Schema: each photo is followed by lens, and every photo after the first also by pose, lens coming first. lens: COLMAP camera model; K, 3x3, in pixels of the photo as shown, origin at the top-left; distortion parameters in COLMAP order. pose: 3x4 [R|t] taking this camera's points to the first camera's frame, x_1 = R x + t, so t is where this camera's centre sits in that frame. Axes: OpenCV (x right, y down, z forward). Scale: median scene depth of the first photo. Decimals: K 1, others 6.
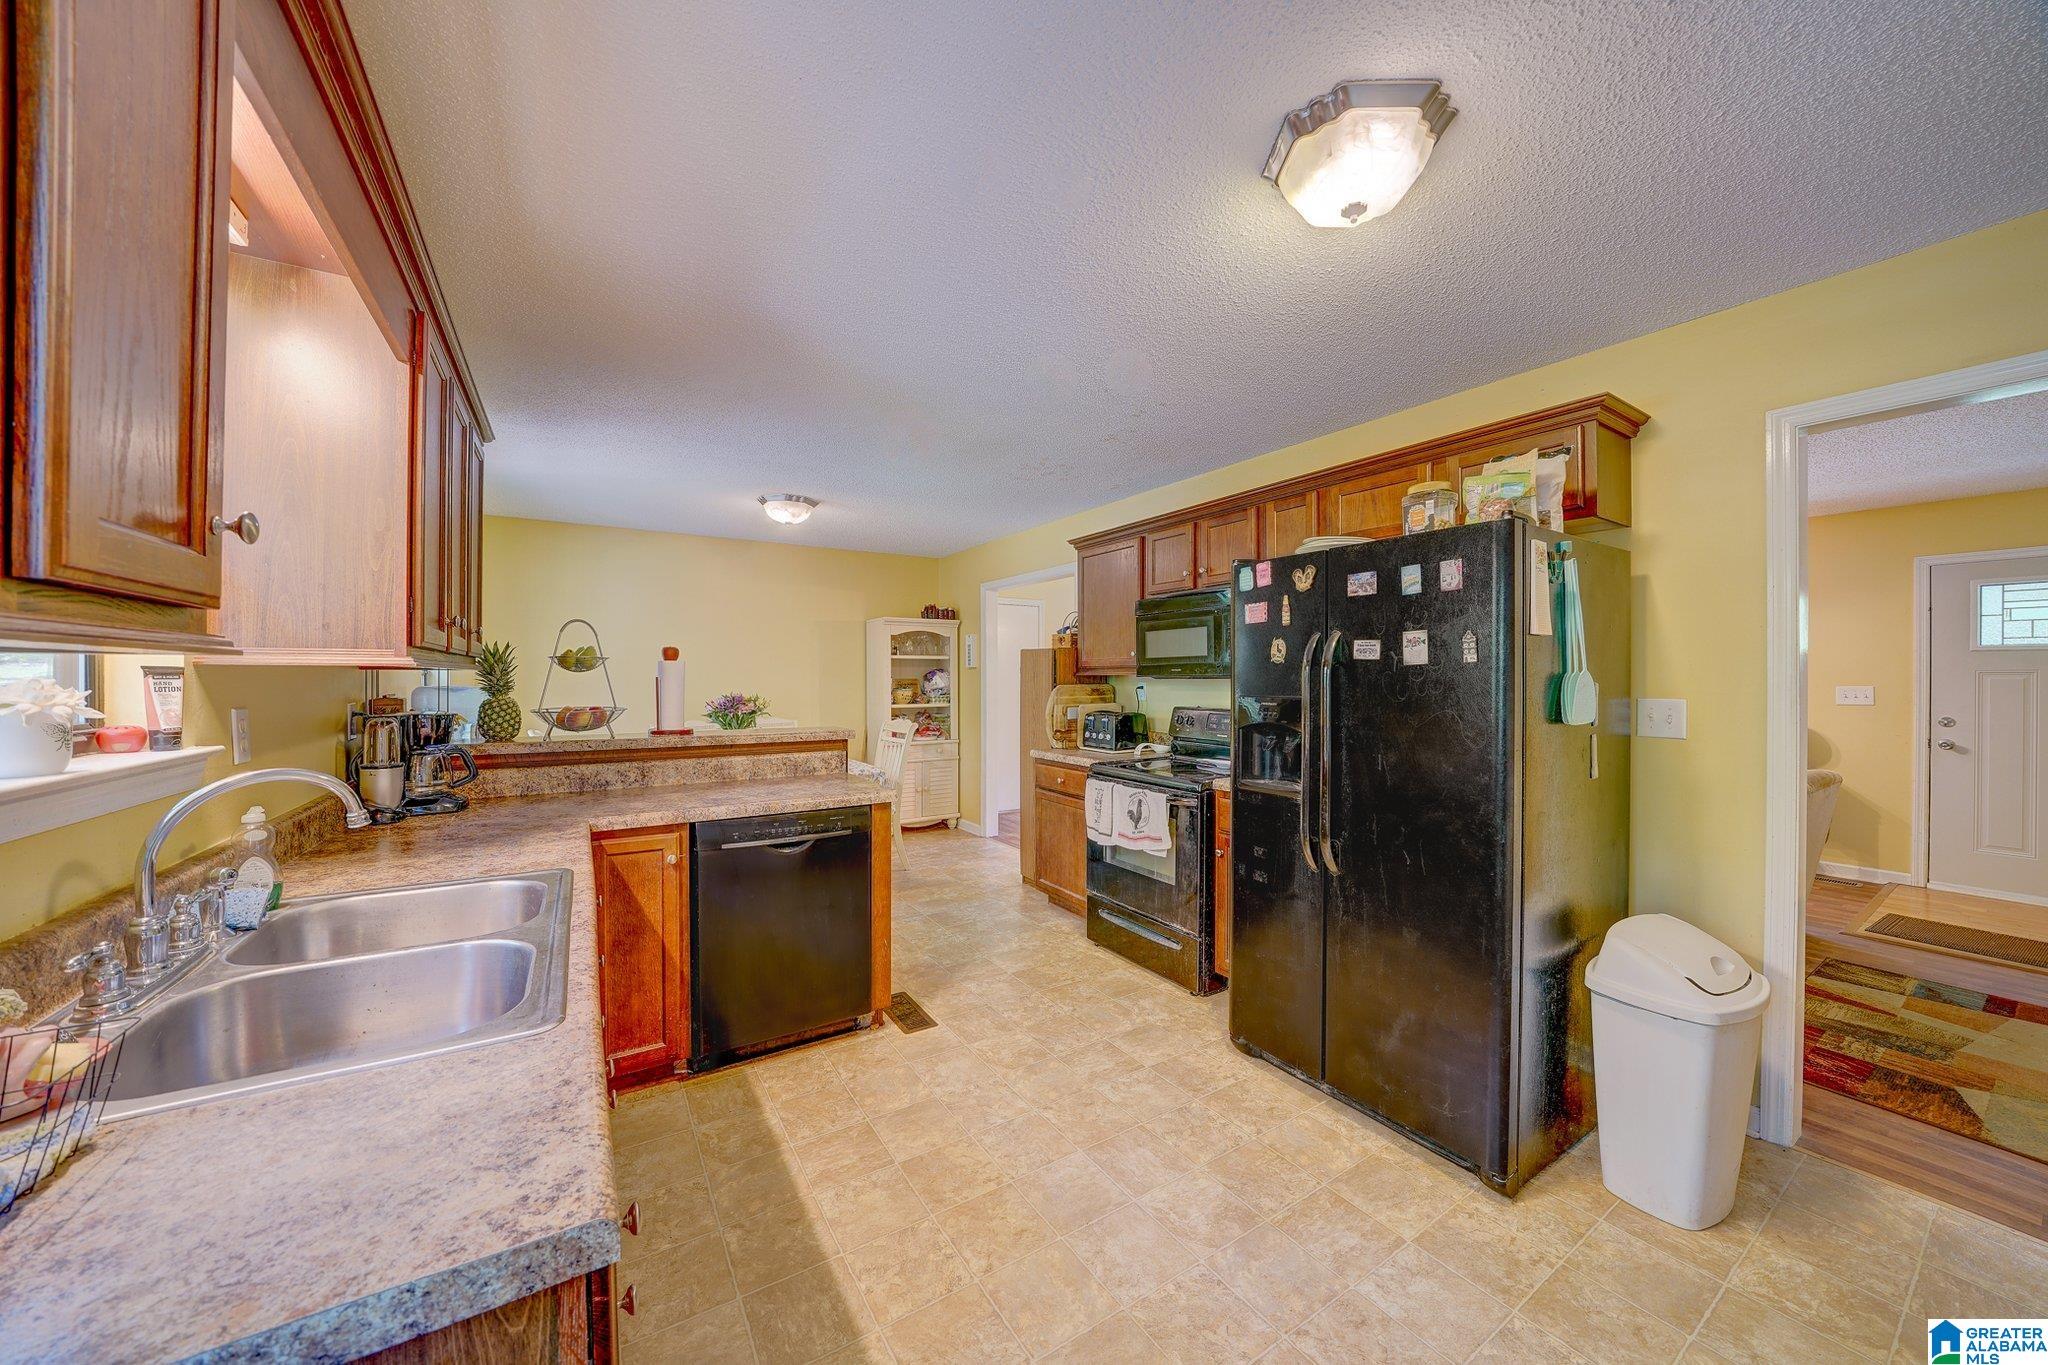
lens RADIAL K [[706.5, 0, 1015.9], [0, 706.5, 679.3], [0, 0, 1]] dist [-0.001051, -0.000019]
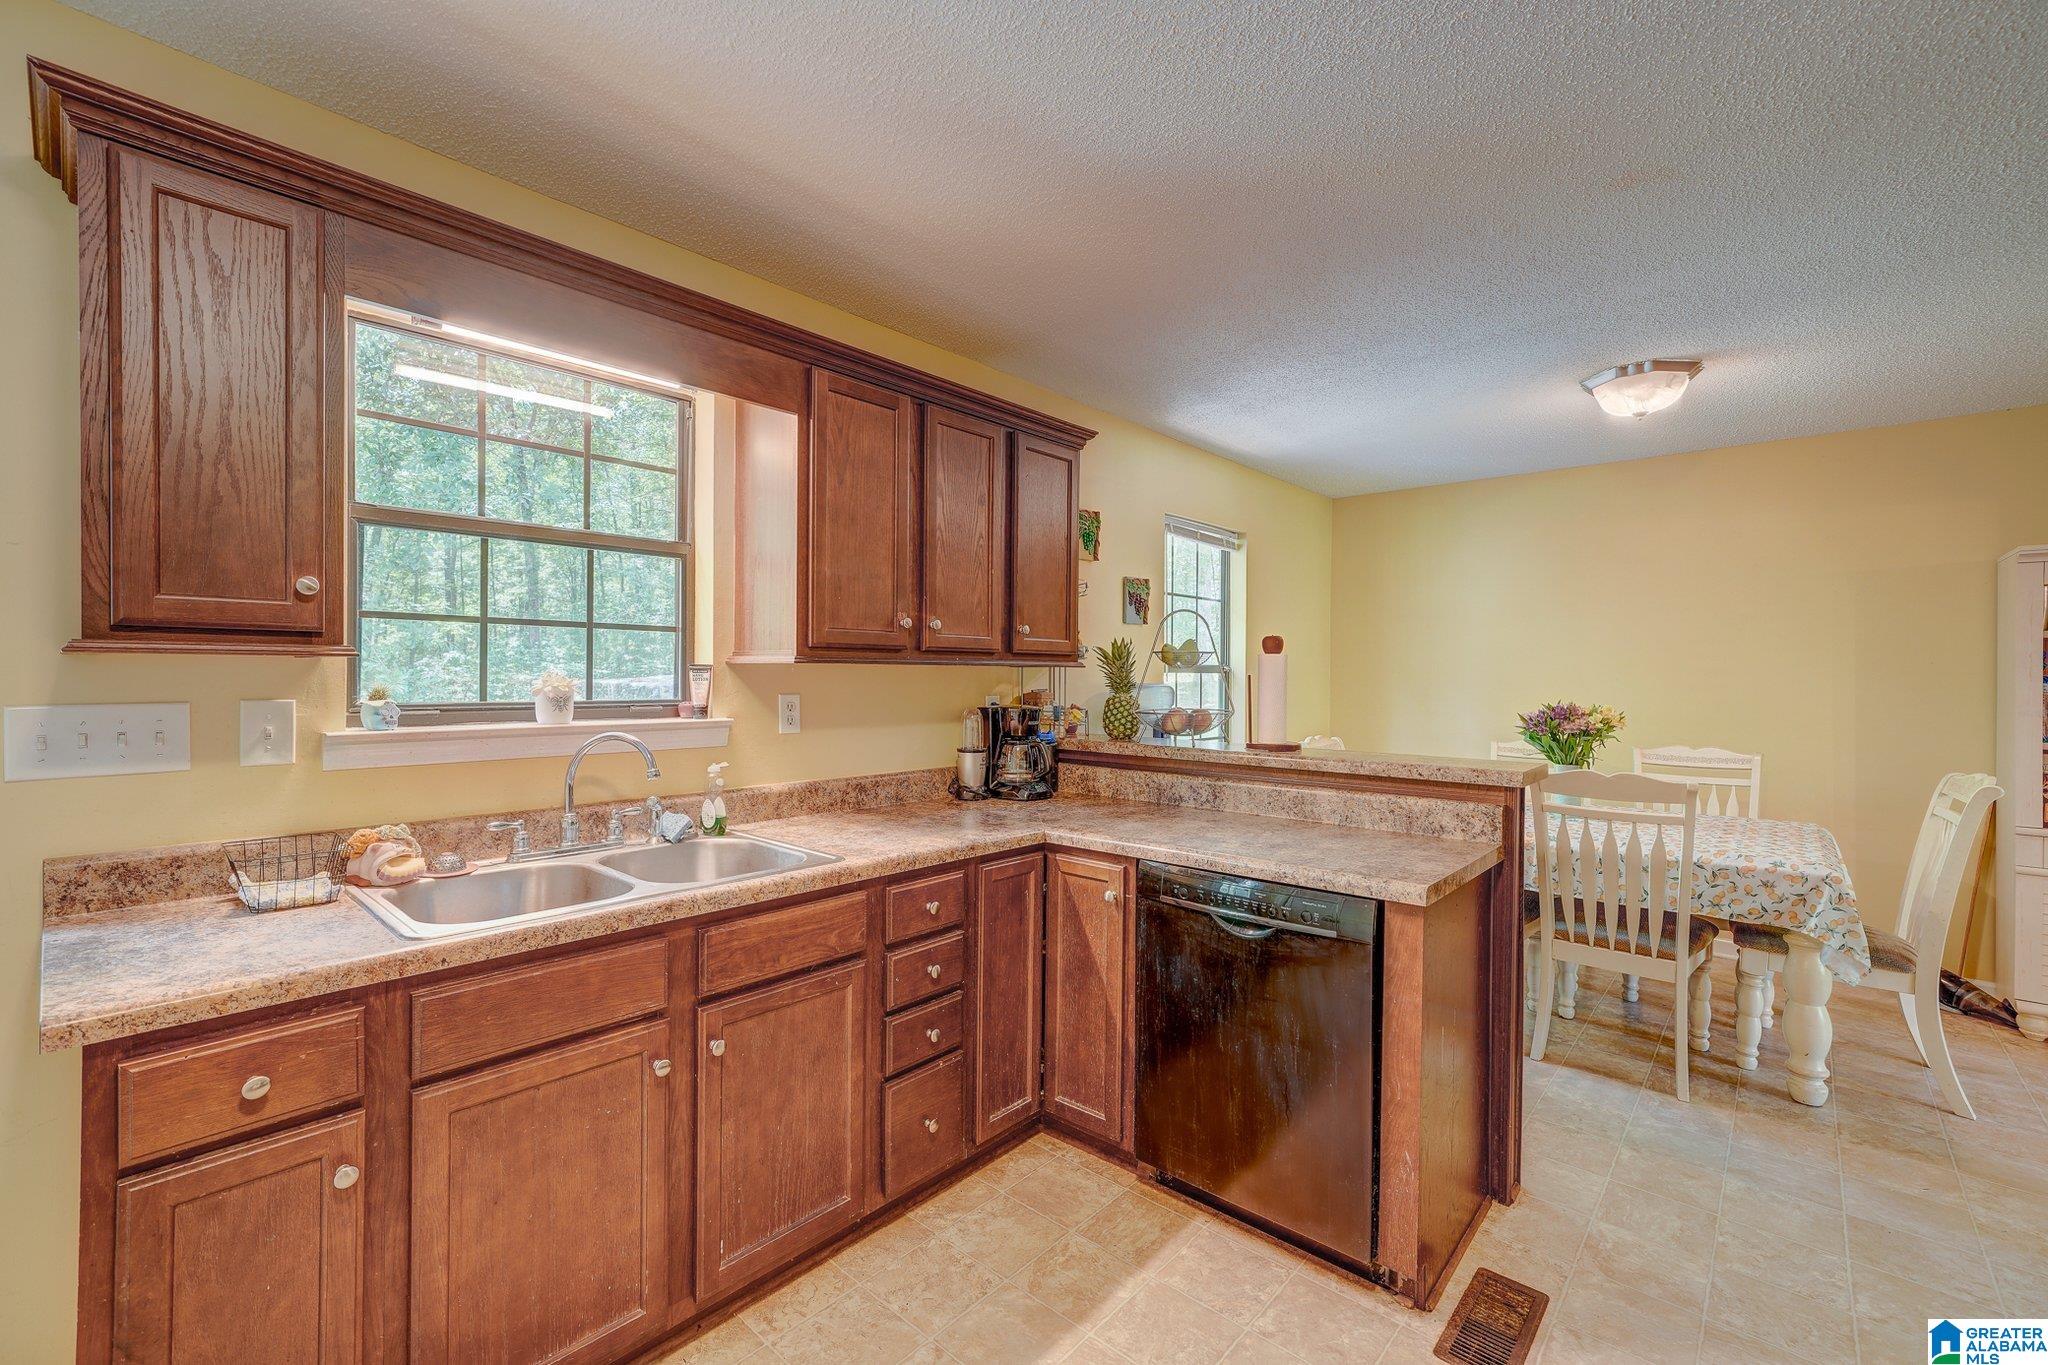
lens RADIAL K [[861.6, 0, 1018.9], [0, 861.6, 677.5], [0, 0, 1]] dist [0.001671, 0.000832]
pose [[0.277522, 0.002934, -0.960715, 0.333414], [-0.008394, 0.999965, 0.000629, 0.001181], [0.960682, 0.007890, 0.277537, 0.466228]]
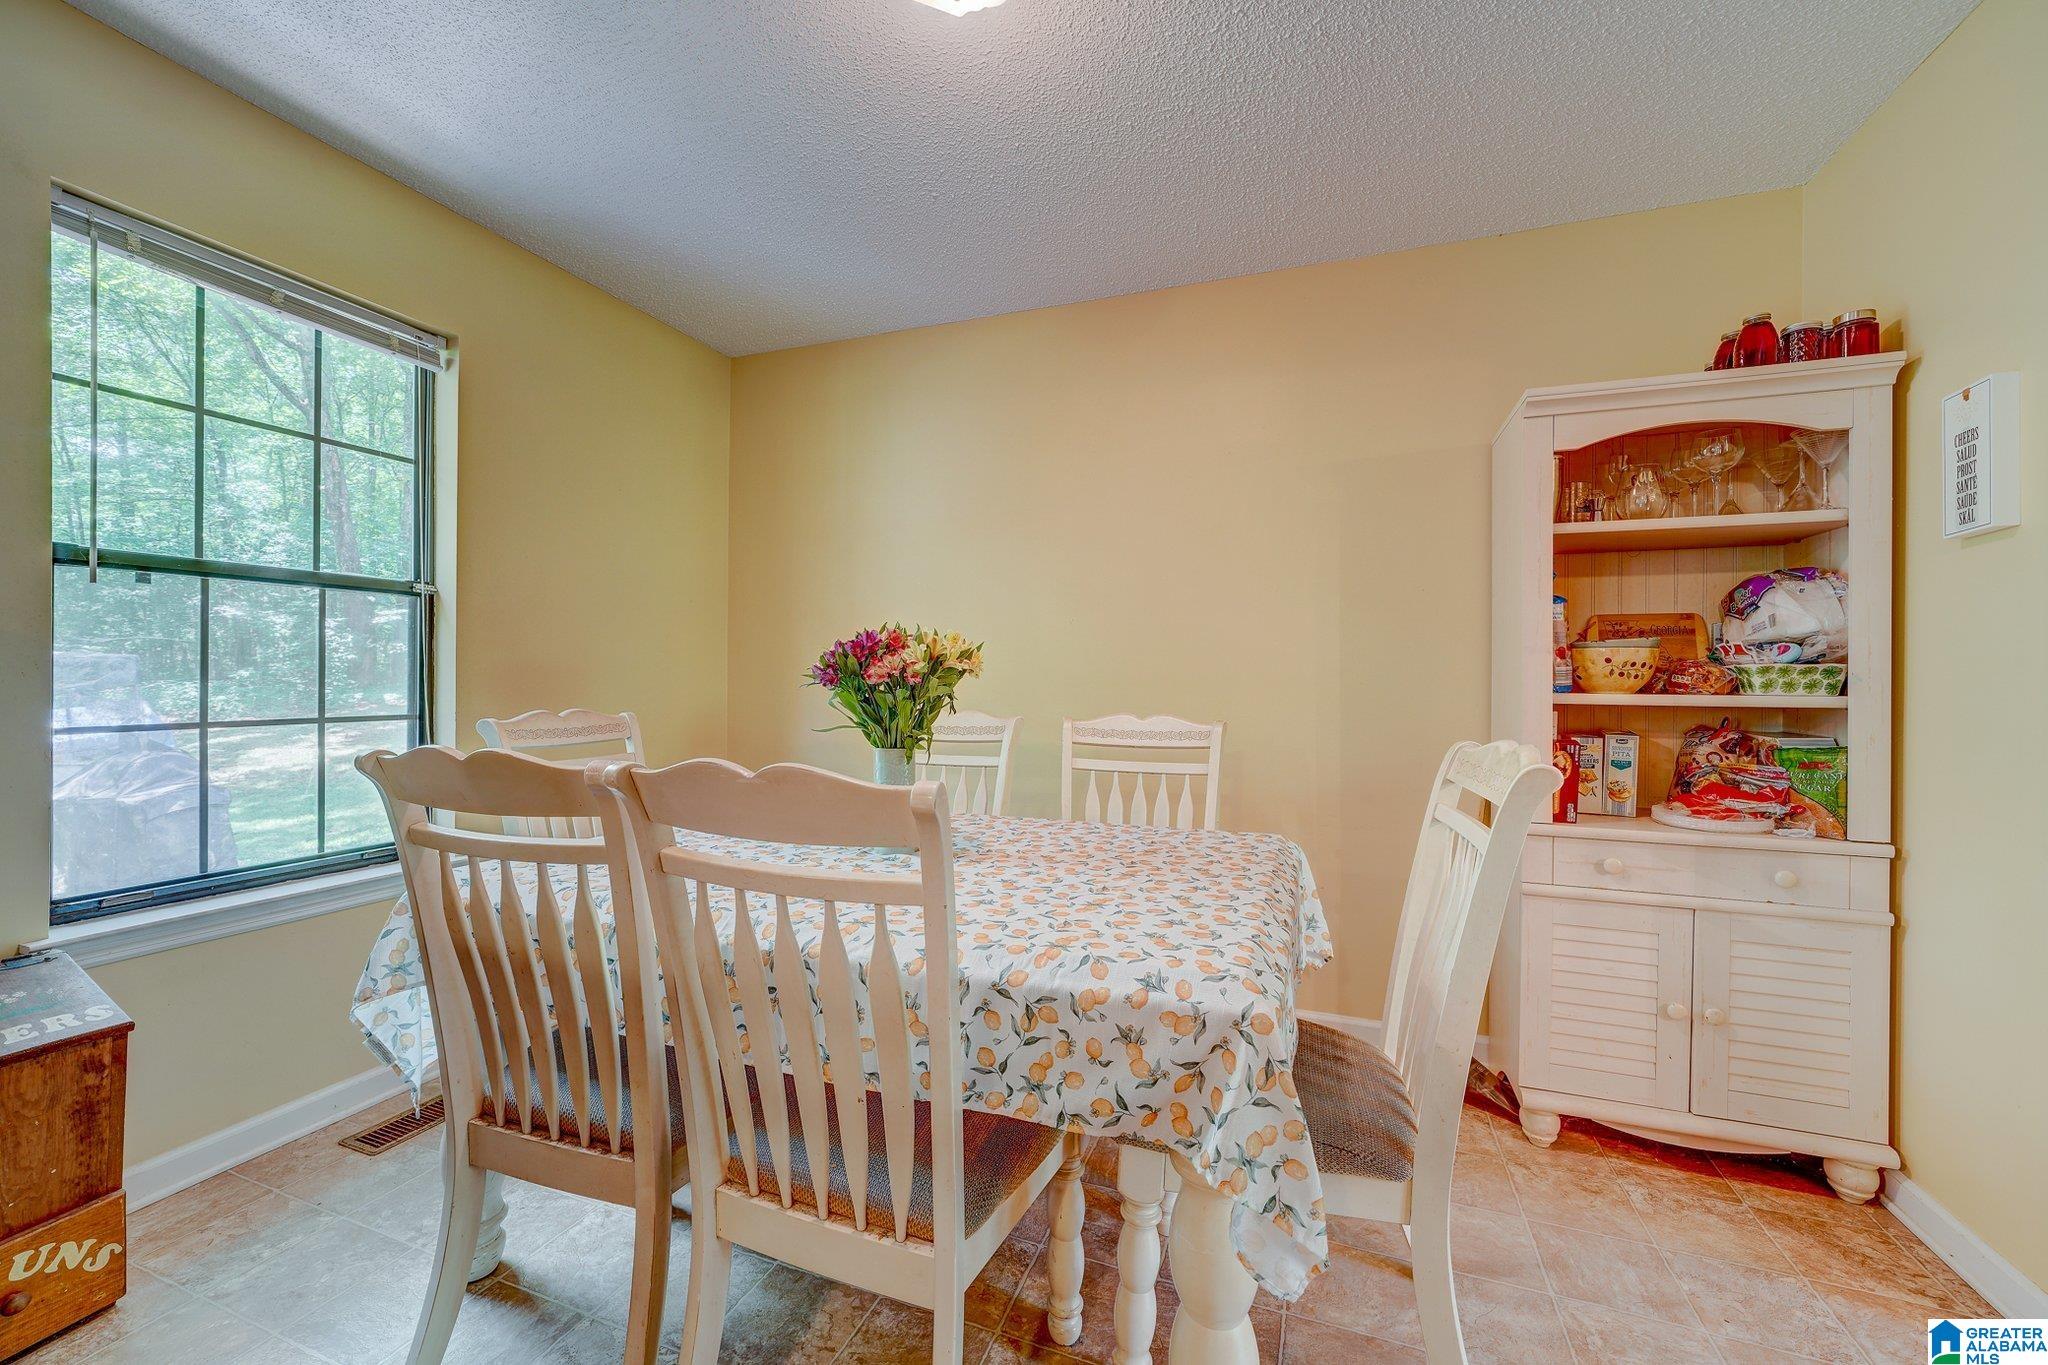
lens RADIAL K [[814.4, 0, 1020.5], [0, 814.4, 679.1], [0, 0, 1]] dist [-0.003223, 0.000019]
pose [[0.609115, 0.003906, -0.793072, -0.091802], [-0.010722, 0.999937, -0.003310, 0.068523], [0.793009, 0.010520, 0.609119, 1.253632]]
